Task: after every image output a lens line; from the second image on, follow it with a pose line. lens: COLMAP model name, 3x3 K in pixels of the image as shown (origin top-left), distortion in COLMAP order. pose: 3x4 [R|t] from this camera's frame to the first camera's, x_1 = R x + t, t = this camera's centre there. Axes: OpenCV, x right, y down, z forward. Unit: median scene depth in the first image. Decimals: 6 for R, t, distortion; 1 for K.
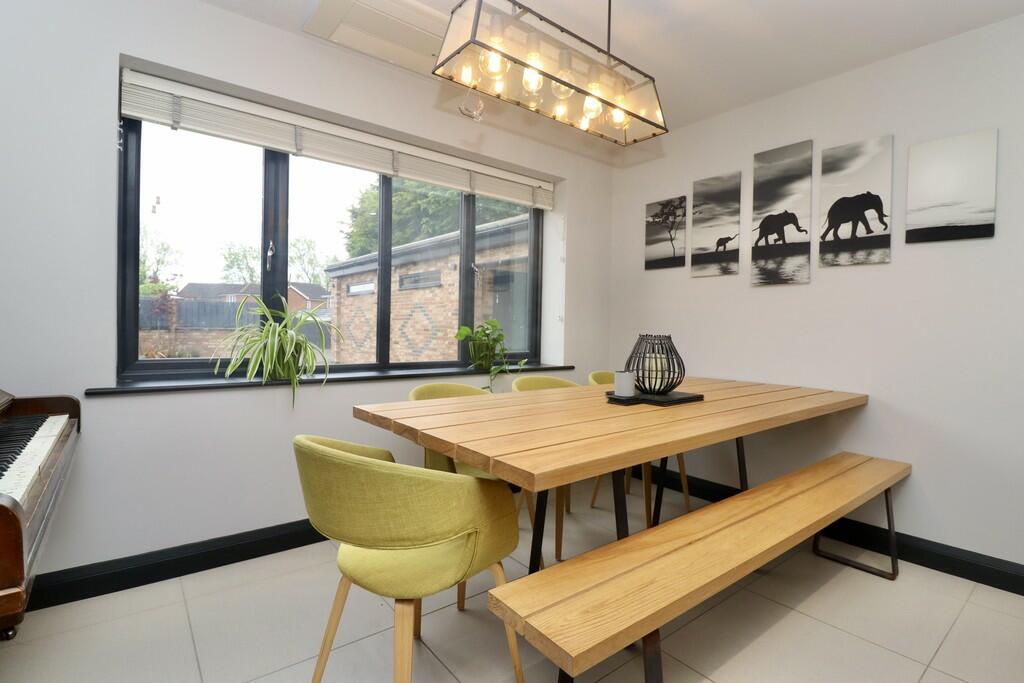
lens RADIAL K [[490.1, 0, 515.0], [0, 490.1, 330.2], [0, 0, 1]] dist [0.000625, 0.000166]
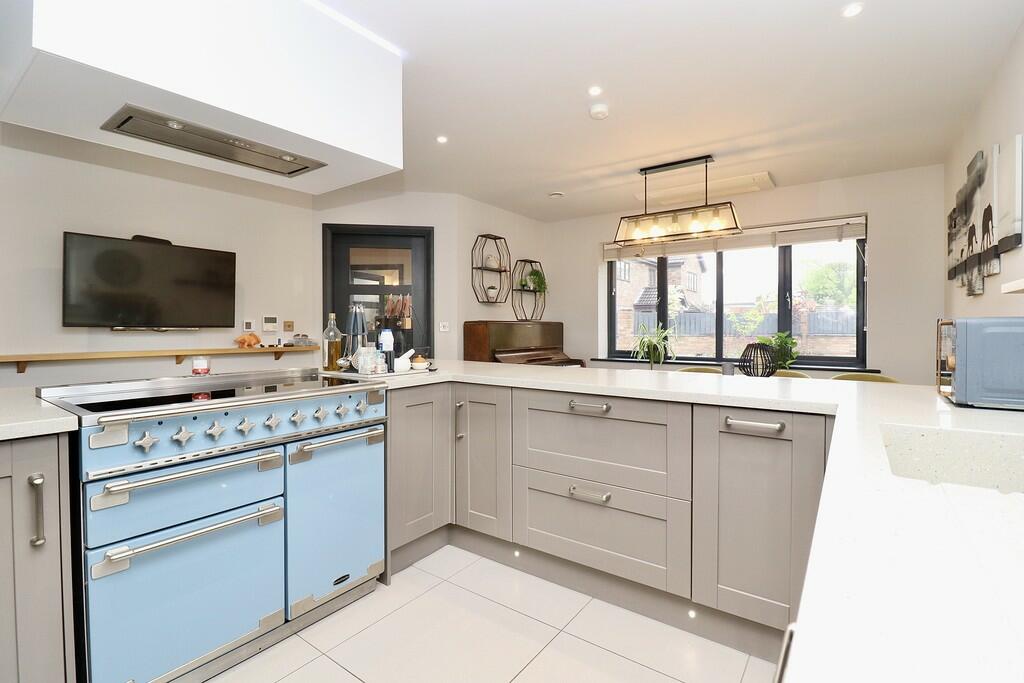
lens RADIAL K [[473.9, 0, 513.1], [0, 473.9, 330.3], [0, 0, 1]] dist [-0.000560, -0.013529]
pose [[0.269718, -0.012761, -0.962855, 1.184471], [0.003007, 0.999918, -0.012410, -0.011553], [0.962935, 0.000452, 0.269735, -0.170120]]
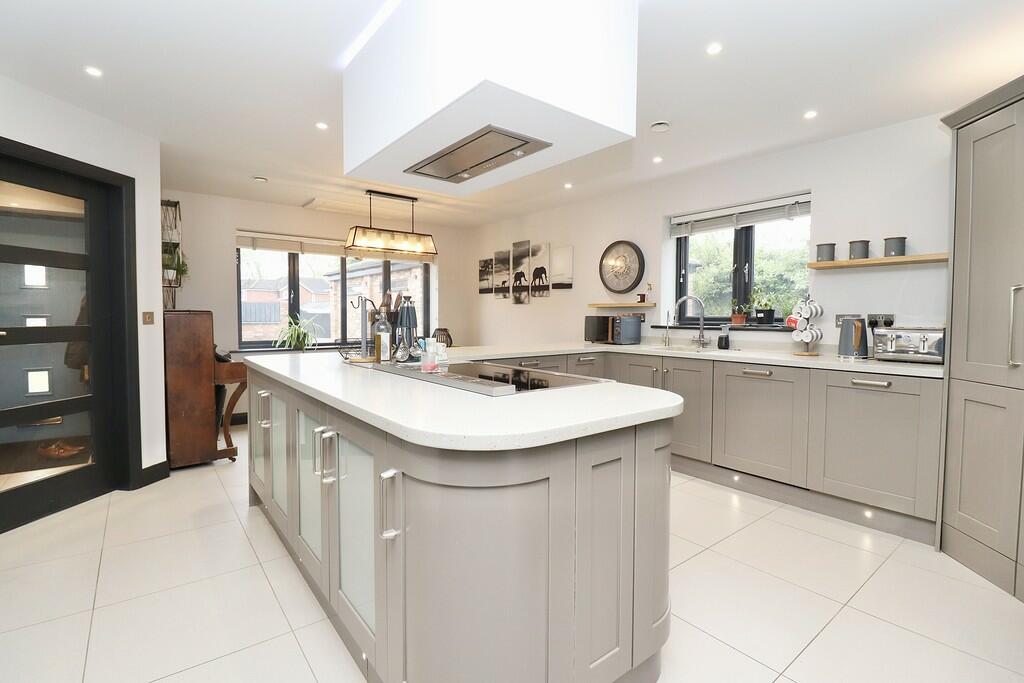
lens RADIAL K [[476.1, 0, 514.9], [0, 476.1, 331.9], [0, 0, 1]] dist [-0.009753, -0.001084]
pose [[0.999895, -0.014450, 0.000605, 0.500143], [0.014426, 0.999465, 0.029357, -0.029687], [-0.001029, -0.029345, 0.999569, -1.135326]]
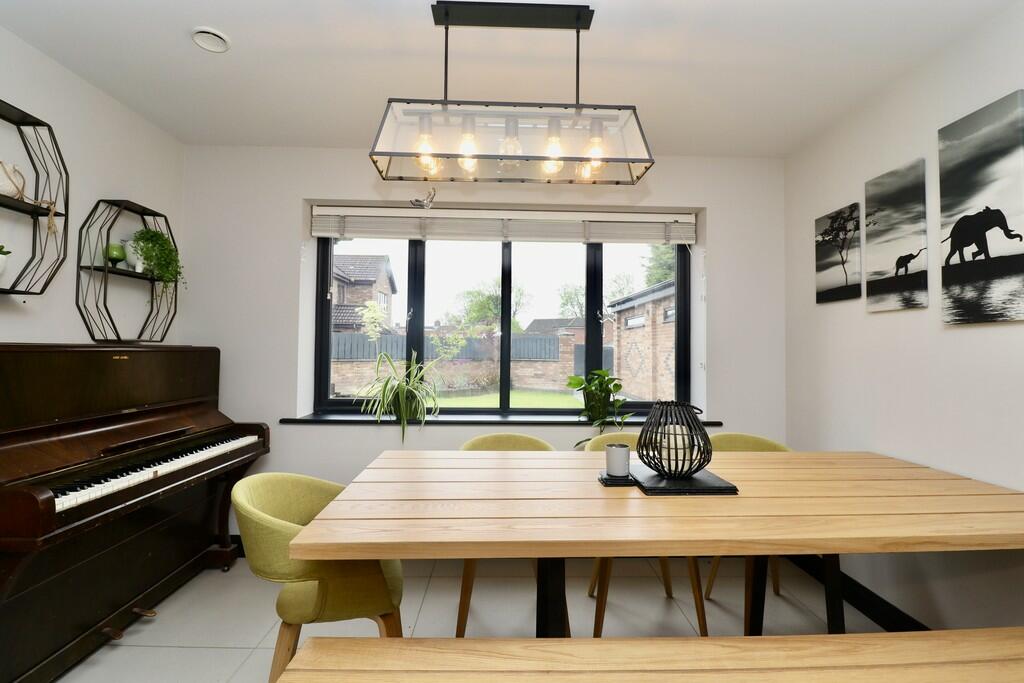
lens RADIAL K [[473.9, 0, 513.1], [0, 473.9, 330.3], [0, 0, 1]] dist [-0.000560, -0.013529]
pose [[0.797409, -0.033370, -0.602516, 0.408053], [0.000050, 0.998473, -0.055233, -0.049753], [0.603439, 0.044013, 0.796193, 0.151554]]
